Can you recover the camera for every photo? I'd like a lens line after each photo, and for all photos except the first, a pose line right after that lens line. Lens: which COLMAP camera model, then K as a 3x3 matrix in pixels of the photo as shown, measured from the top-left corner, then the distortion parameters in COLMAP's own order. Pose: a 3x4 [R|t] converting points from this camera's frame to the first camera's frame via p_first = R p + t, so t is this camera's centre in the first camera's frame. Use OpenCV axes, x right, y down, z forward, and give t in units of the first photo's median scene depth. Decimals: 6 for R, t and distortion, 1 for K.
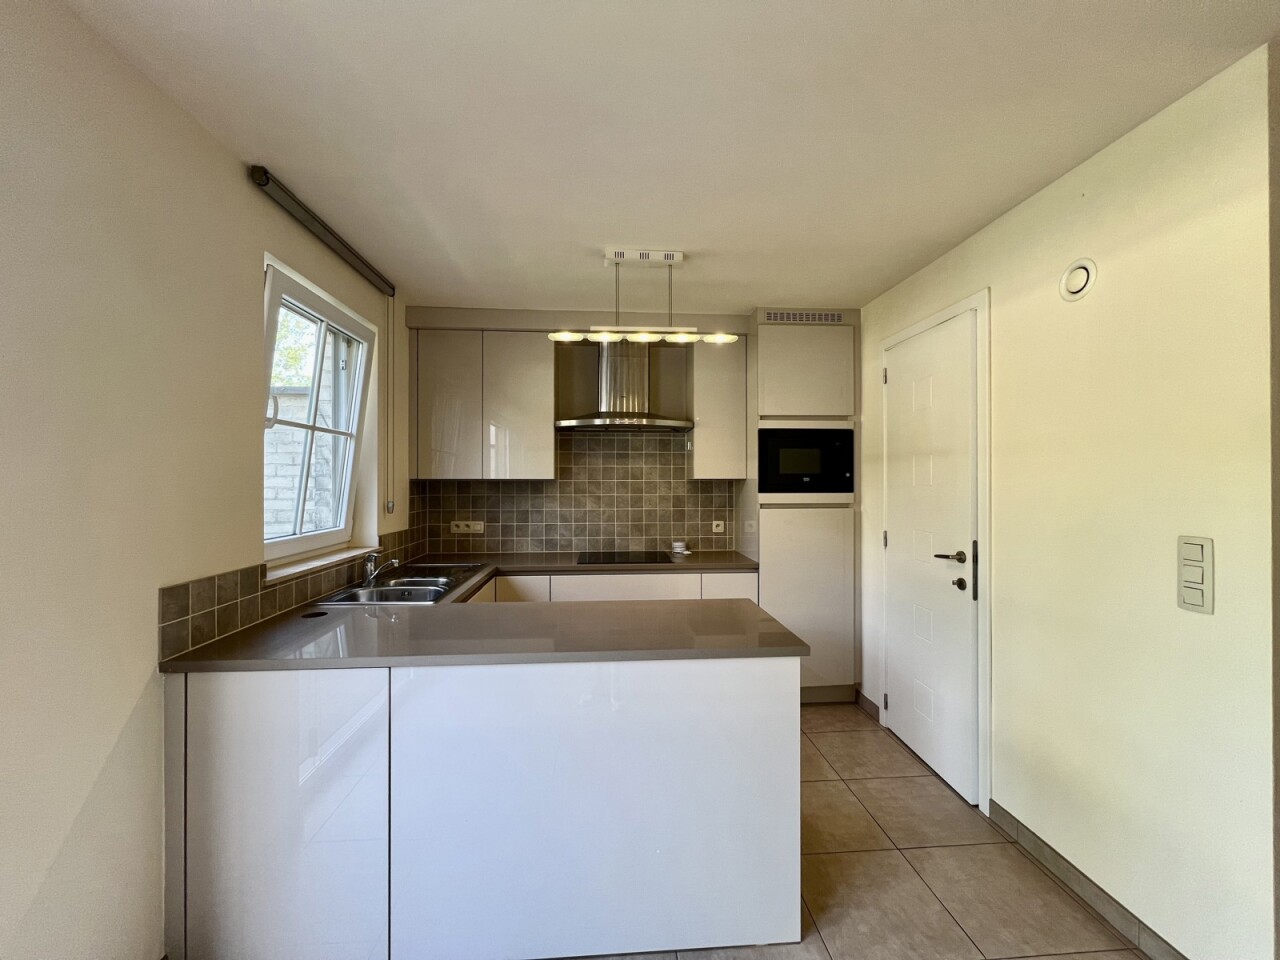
lens RADIAL K [[512.9, 0, 640.0], [0, 512.9, 480.0], [0, 0, 1]] dist [-0.000966, 0.000940]
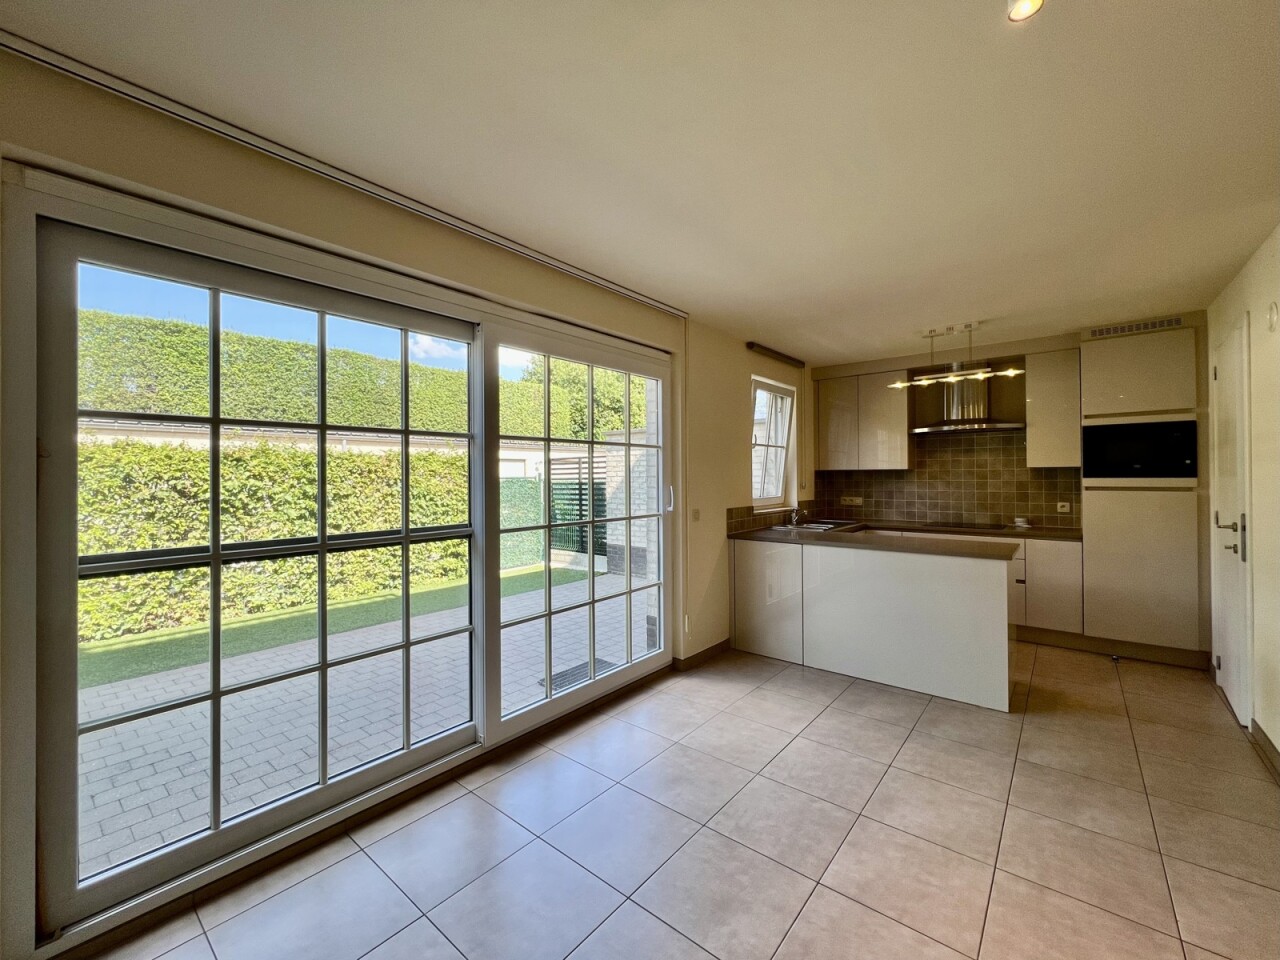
lens RADIAL K [[522.8, 0, 639.4], [0, 522.8, 473.9], [0, 0, 1]] dist [0.000716, 0.000245]
pose [[0.721217, -0.006800, -0.692675, 0.314167], [0.008204, 0.999966, -0.001275, 0.007888], [0.692660, -0.004763, 0.721248, -0.615242]]
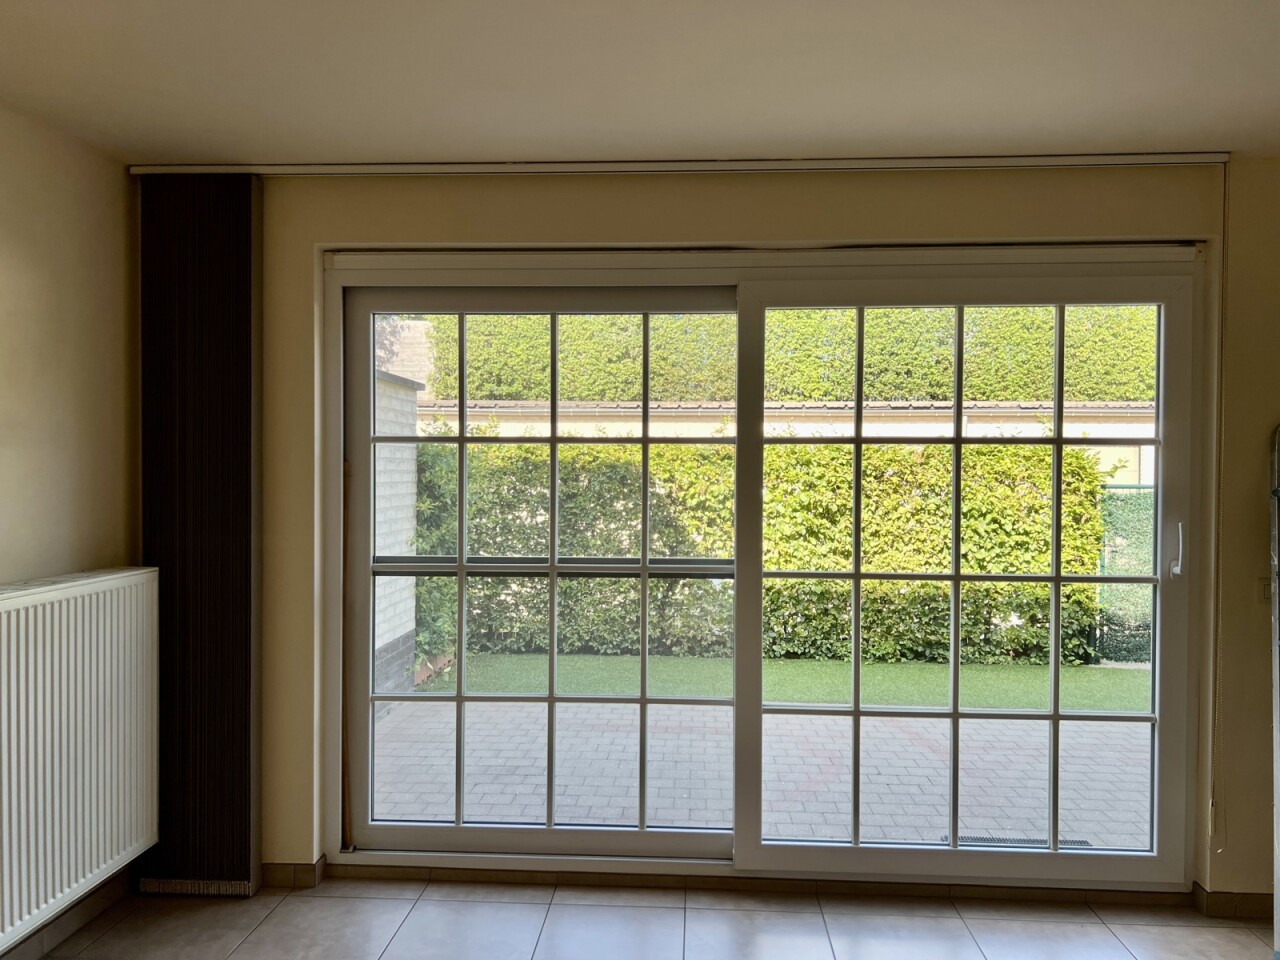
lens RADIAL K [[963.4, 0, 645.0], [0, 963.4, 485.5], [0, 0, 1]] dist [0.041785, -0.005385]
pose [[-0.128825, 0.016232, -0.991534, 0.642424], [-0.003503, 0.999852, 0.016823, -0.019616], [0.991661, 0.005640, -0.128749, -0.194072]]
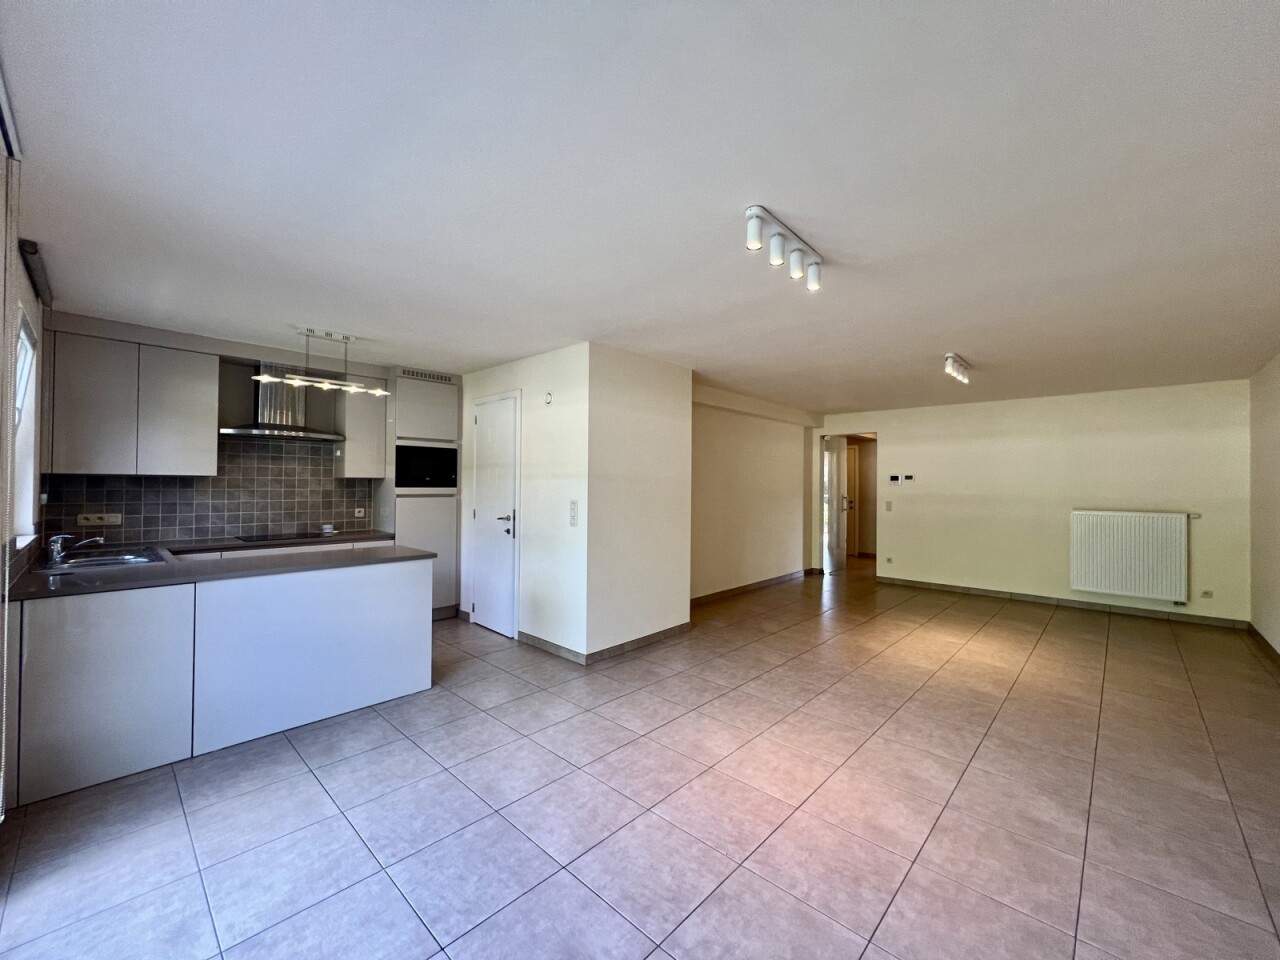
lens RADIAL K [[512.9, 0, 640.0], [0, 512.9, 480.0], [0, 0, 1]] dist [-0.000966, 0.000940]
pose [[0.737544, 0.013035, 0.675174, -0.245755], [-0.011475, 0.999911, -0.006770, 0.004886], [-0.675202, -0.002755, 0.737628, -0.575313]]
